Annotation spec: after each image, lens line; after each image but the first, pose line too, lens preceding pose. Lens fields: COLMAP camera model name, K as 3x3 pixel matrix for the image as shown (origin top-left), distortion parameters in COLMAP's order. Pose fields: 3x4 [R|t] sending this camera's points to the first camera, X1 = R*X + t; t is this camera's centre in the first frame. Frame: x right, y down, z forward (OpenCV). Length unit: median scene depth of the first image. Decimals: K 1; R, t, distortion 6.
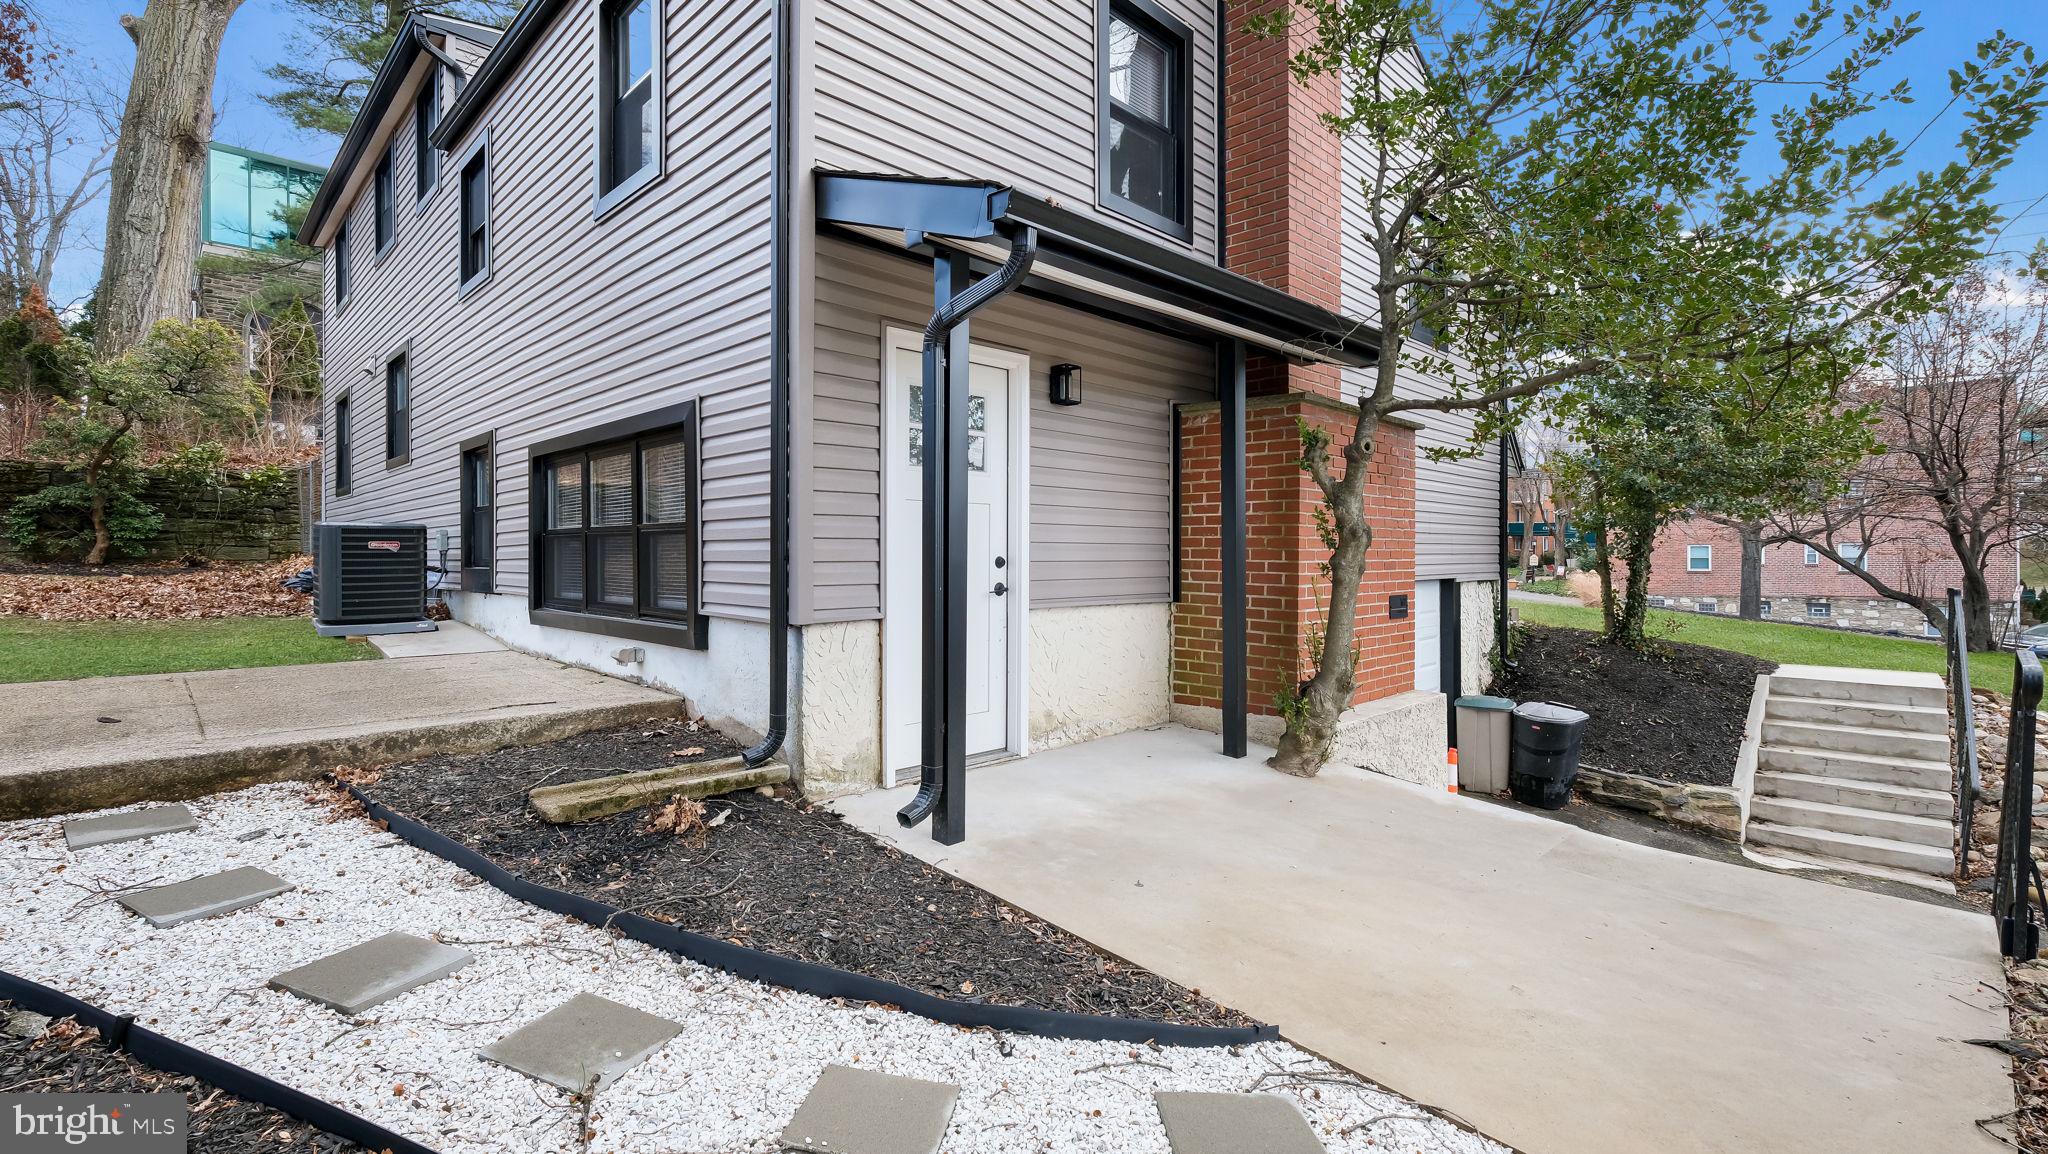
lens RADIAL K [[882.5, 0, 1024.0], [0, 882.5, 577.0], [0, 0, 1]] dist [0.001717, 0.000360]
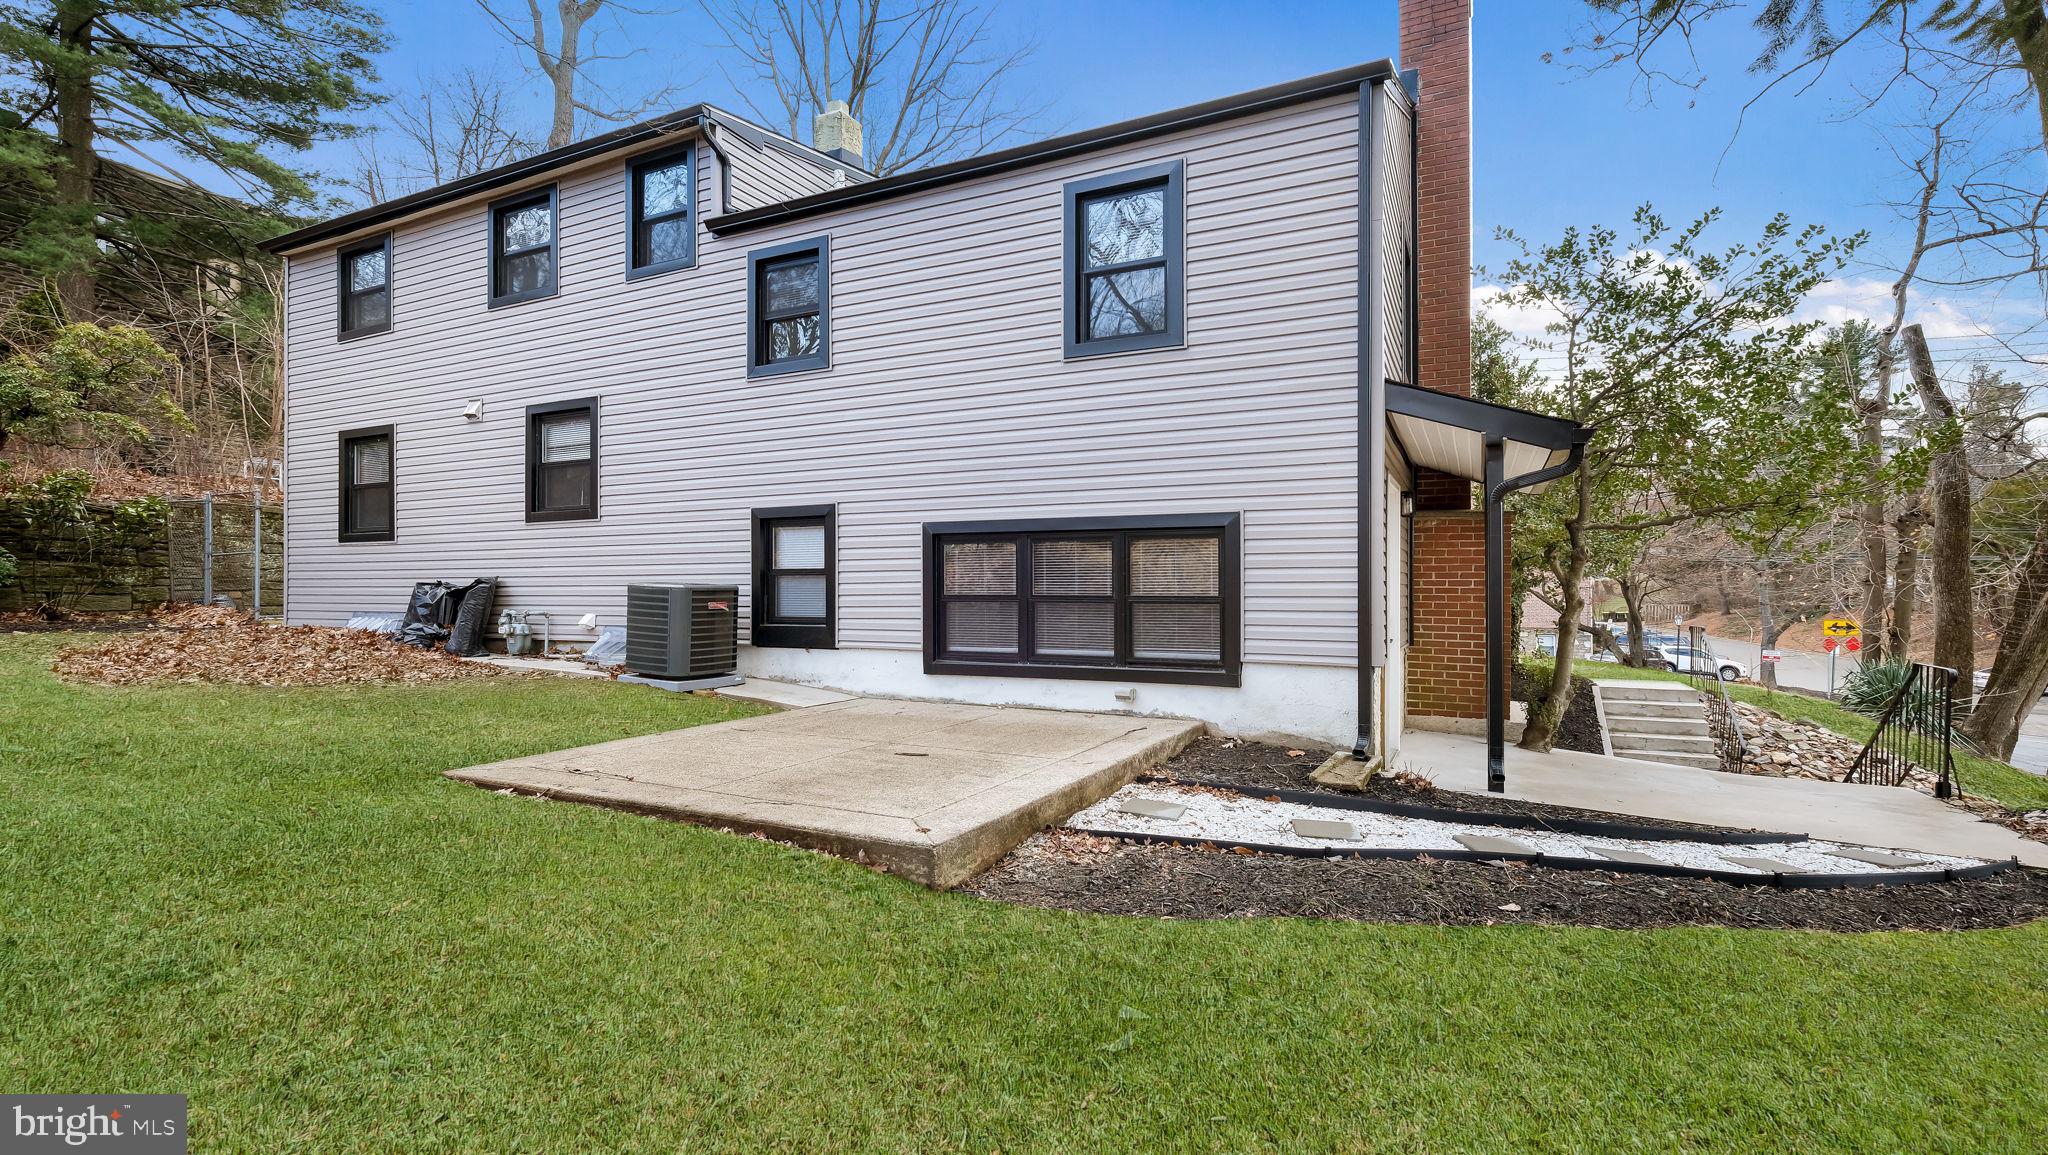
lens RADIAL K [[913.6, 0, 1025.2], [0, 913.6, 601.7], [0, 0, 1]] dist [-0.000706, -0.000037]
pose [[0.945557, -0.002710, 0.325444, -0.750689], [0.006956, 0.999905, -0.011884, -0.025258], [-0.325381, 0.013501, 0.945487, -0.184402]]
